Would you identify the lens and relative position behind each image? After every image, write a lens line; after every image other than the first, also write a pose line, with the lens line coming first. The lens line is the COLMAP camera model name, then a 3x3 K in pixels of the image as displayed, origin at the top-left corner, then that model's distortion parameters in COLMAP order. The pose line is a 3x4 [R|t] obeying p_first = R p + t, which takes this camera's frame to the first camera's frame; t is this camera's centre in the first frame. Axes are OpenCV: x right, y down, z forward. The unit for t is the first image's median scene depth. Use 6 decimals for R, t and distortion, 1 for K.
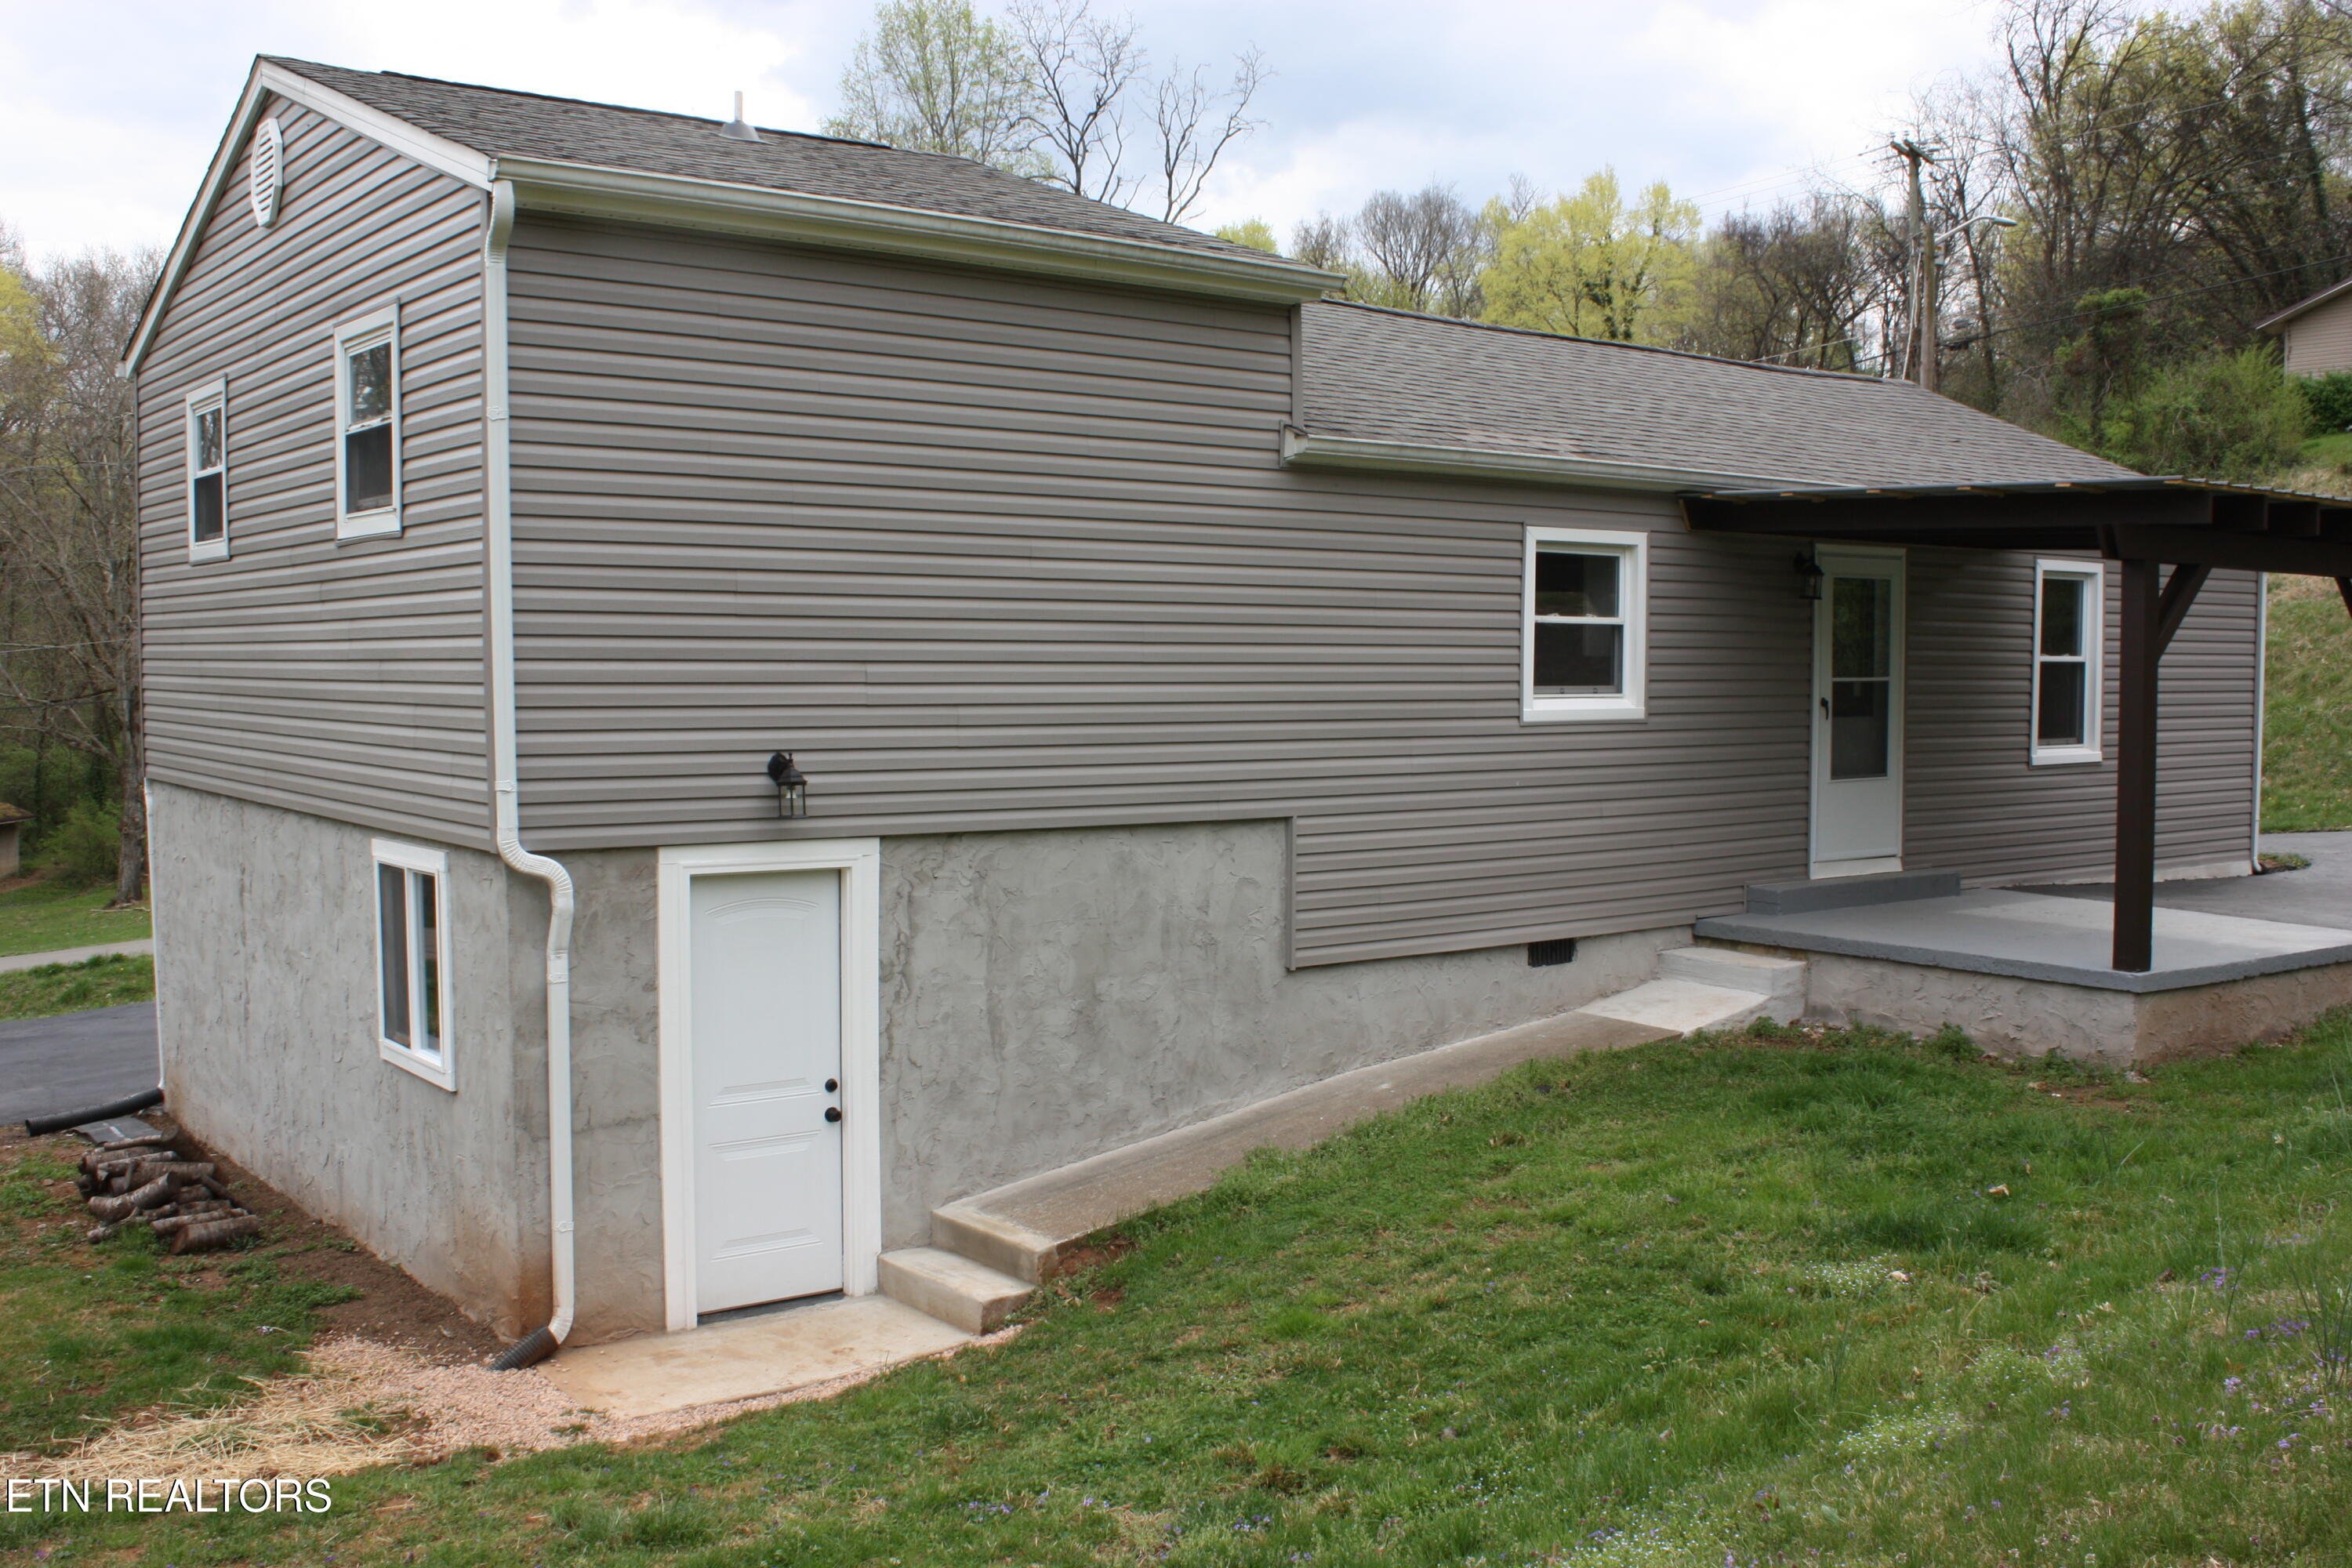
lens RADIAL K [[2215.2, 0, 1180.3], [0, 2215.2, 787.3], [0, 0, 1]] dist [-0.088720, 0.000000]
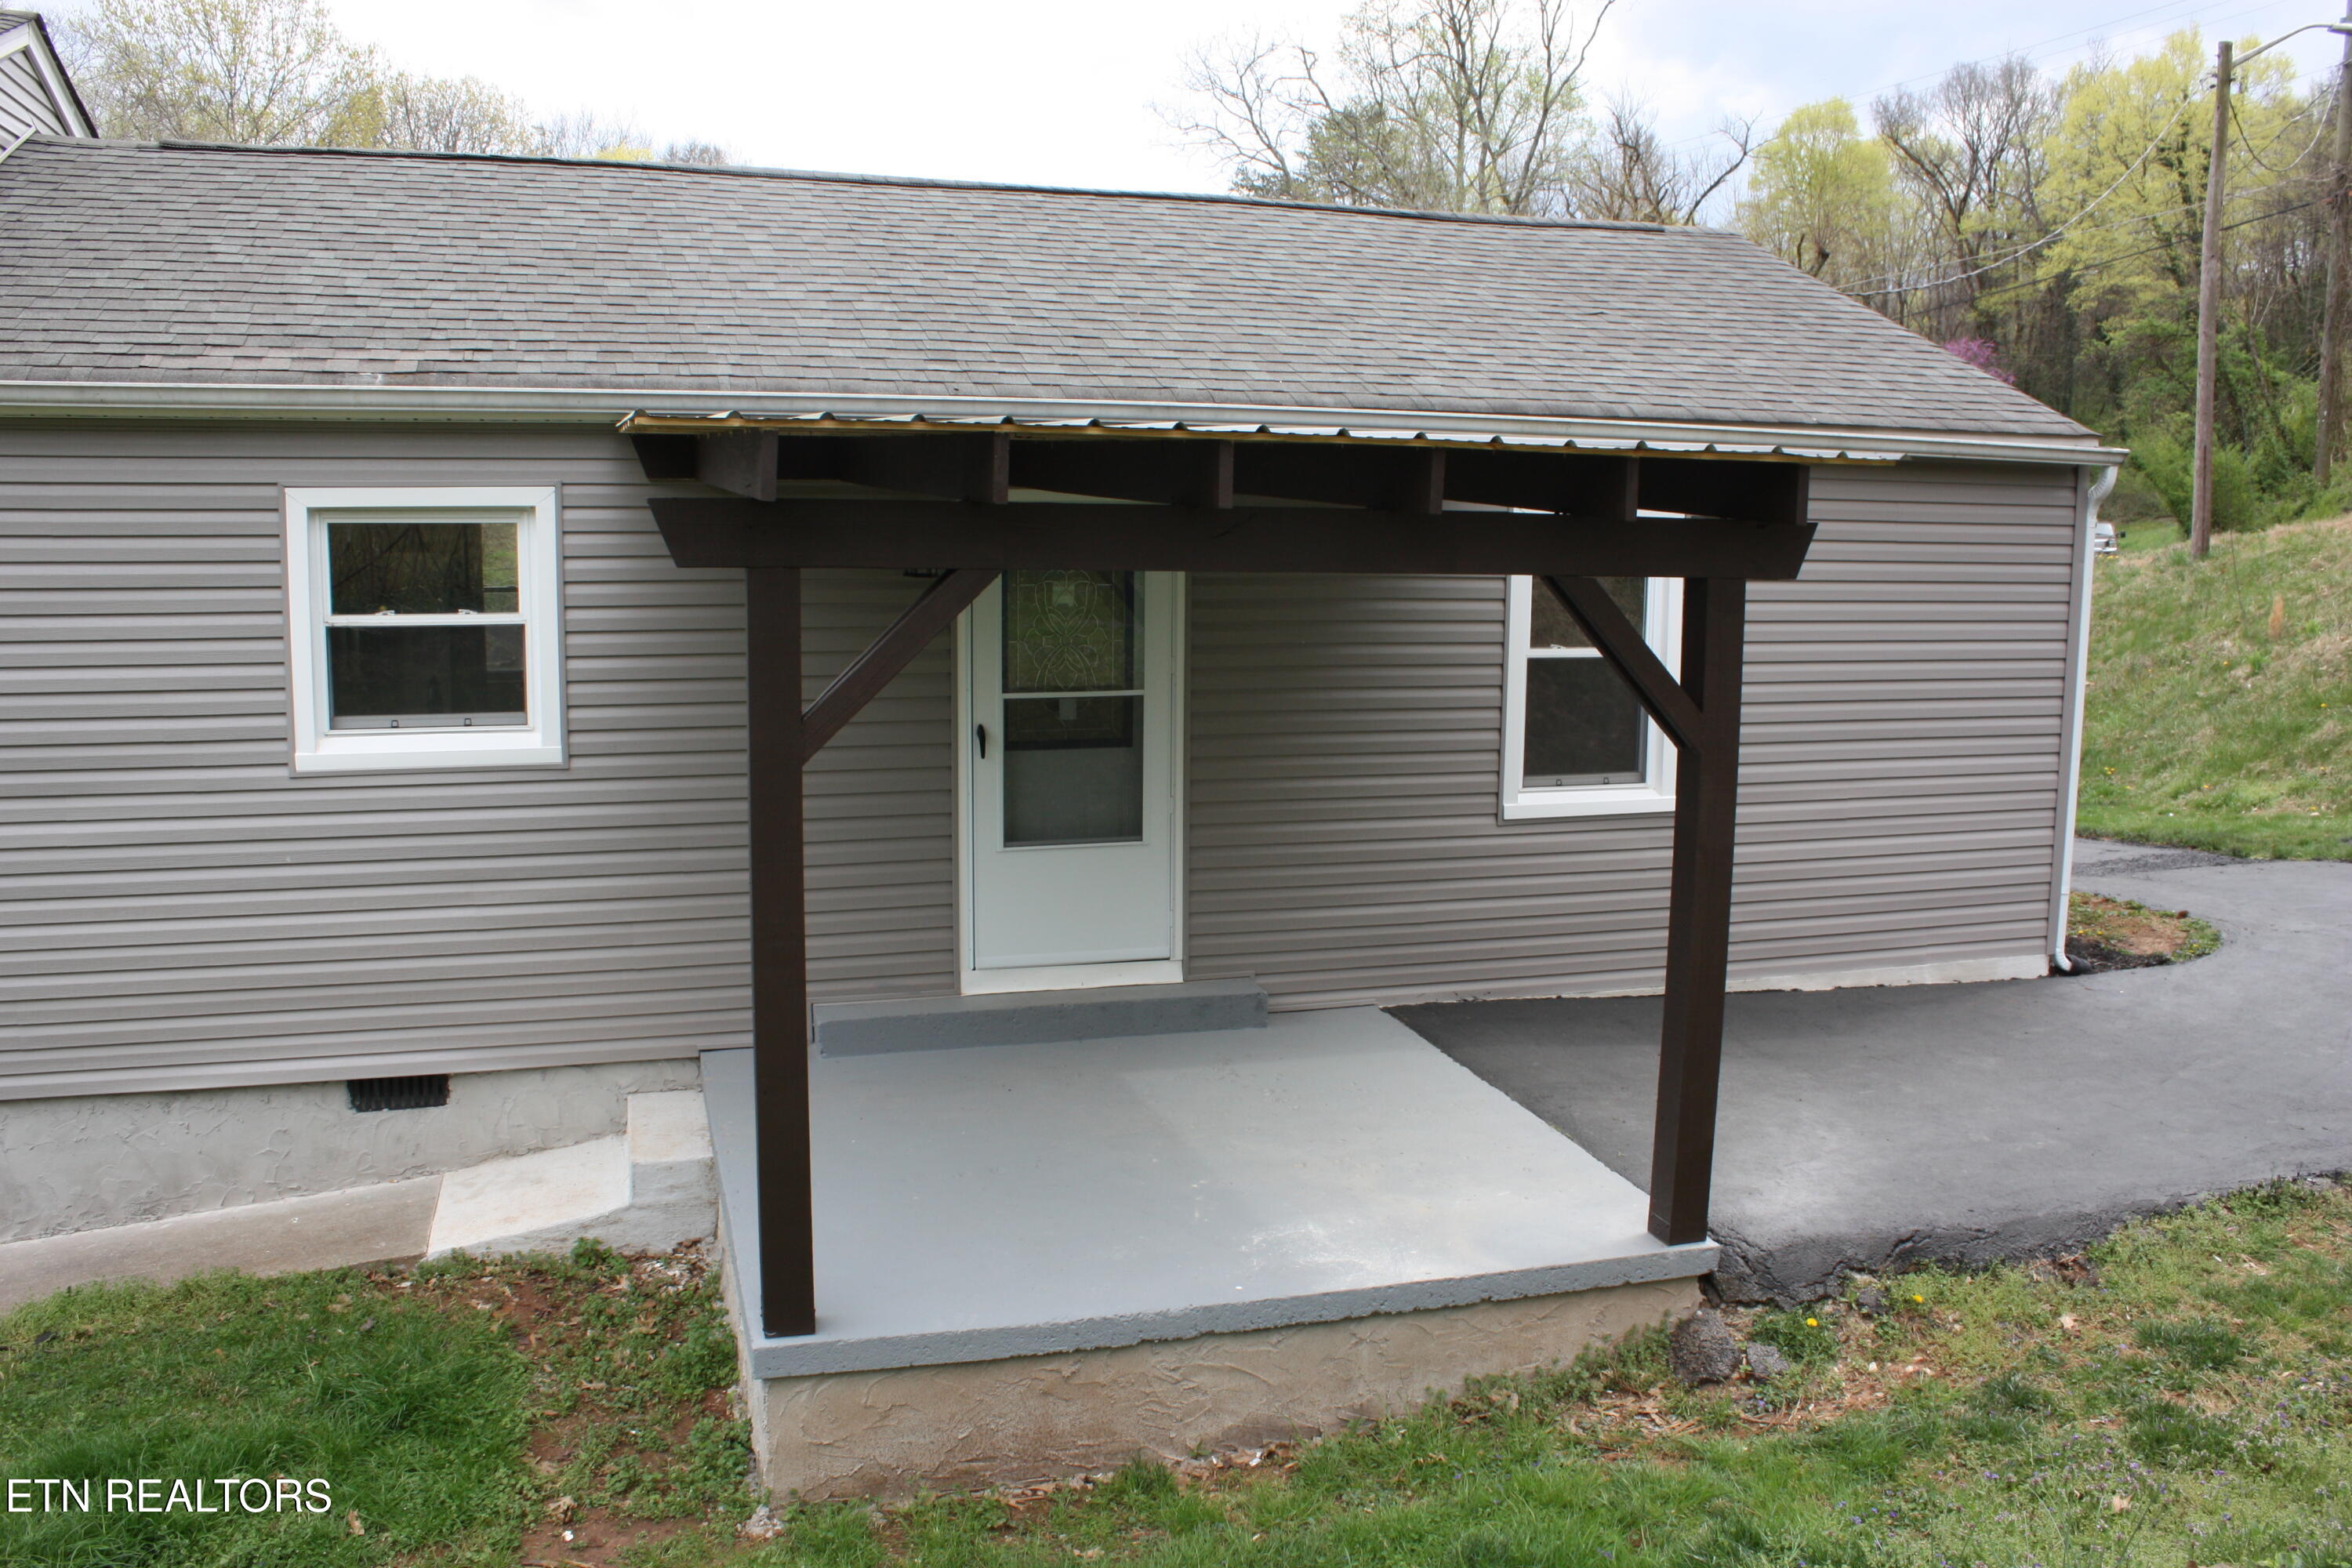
lens RADIAL K [[1972.6, 0, 1169.9], [0, 1972.6, 773.9], [0, 0, 1]] dist [-0.165183, 0.132050]
pose [[0.943149, 0.053191, -0.328086, 0.581774], [-0.028094, 0.996337, 0.080769, -0.080803], [0.331180, -0.066960, 0.941189, 0.500936]]
